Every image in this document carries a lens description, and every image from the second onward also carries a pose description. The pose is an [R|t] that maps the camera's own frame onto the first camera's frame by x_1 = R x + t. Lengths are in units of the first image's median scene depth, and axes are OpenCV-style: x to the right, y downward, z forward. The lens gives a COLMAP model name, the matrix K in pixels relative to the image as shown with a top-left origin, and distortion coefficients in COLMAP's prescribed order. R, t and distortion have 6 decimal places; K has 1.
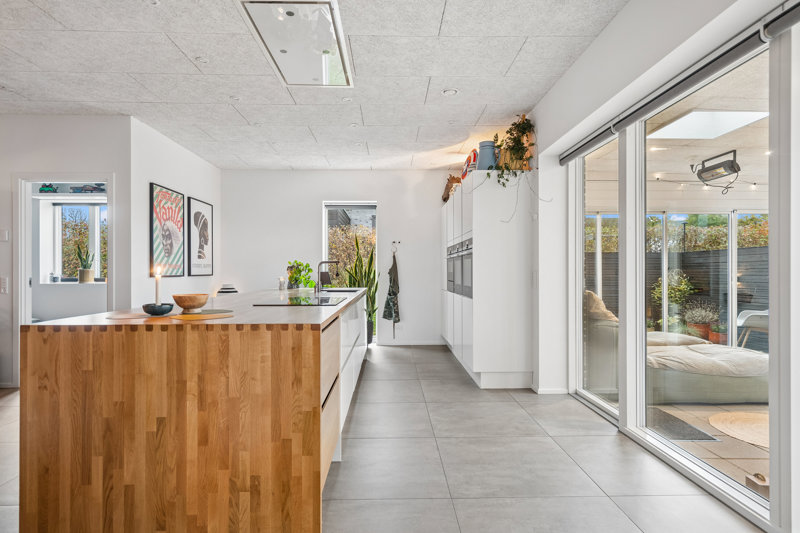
lens RADIAL K [[435.3, 0, 398.4], [0, 435.3, 269.4], [0, 0, 1]] dist [0.000855, -0.000047]
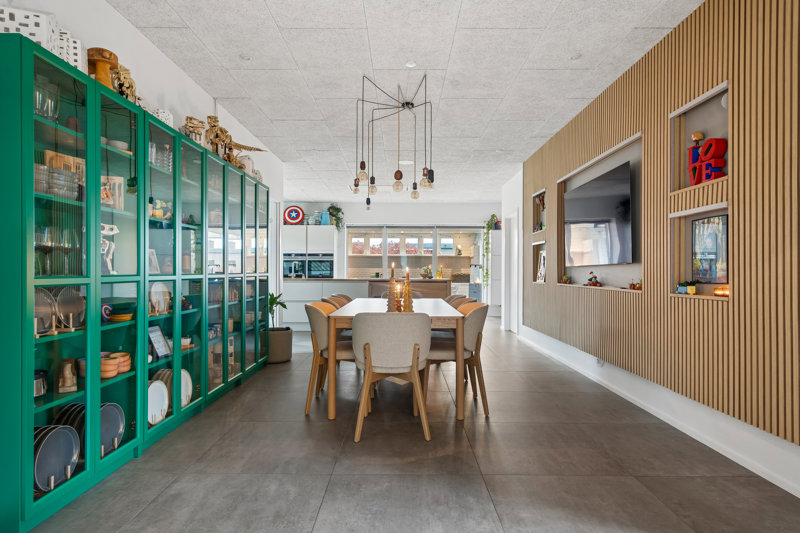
lens RADIAL K [[435.3, 0, 400.0], [0, 435.3, 269.8], [0, 0, 1]] dist [0.000855, -0.000047]
pose [[0.023231, 0.003967, 0.999722, -2.202410], [-0.006495, 0.999972, -0.003817, 0.024382], [-0.999709, -0.006404, 0.023256, 0.585726]]
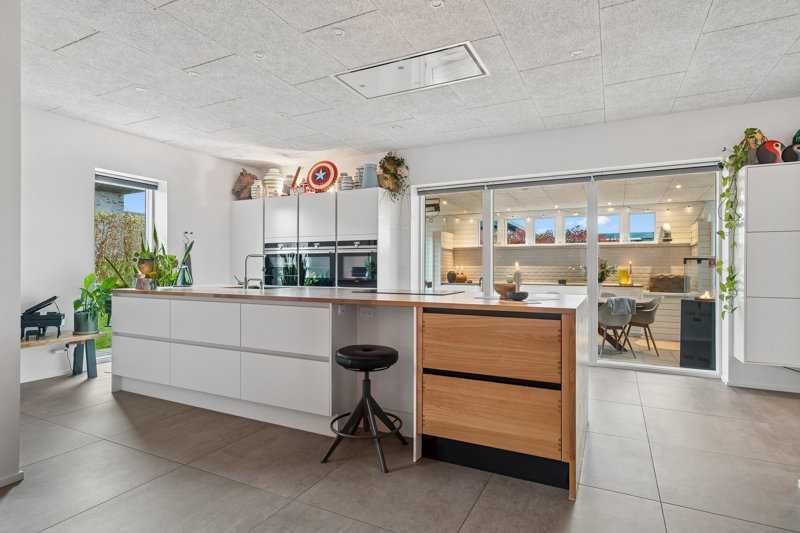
lens RADIAL K [[420.2, 0, 400.3], [0, 420.2, 263.6], [0, 0, 1]] dist [-0.002170, -0.000458]
pose [[0.466366, 0.007955, 0.884556, -0.893855], [-0.005935, 0.999965, -0.005864, 0.005572], [-0.884572, -0.002515, 0.466397, 0.367799]]
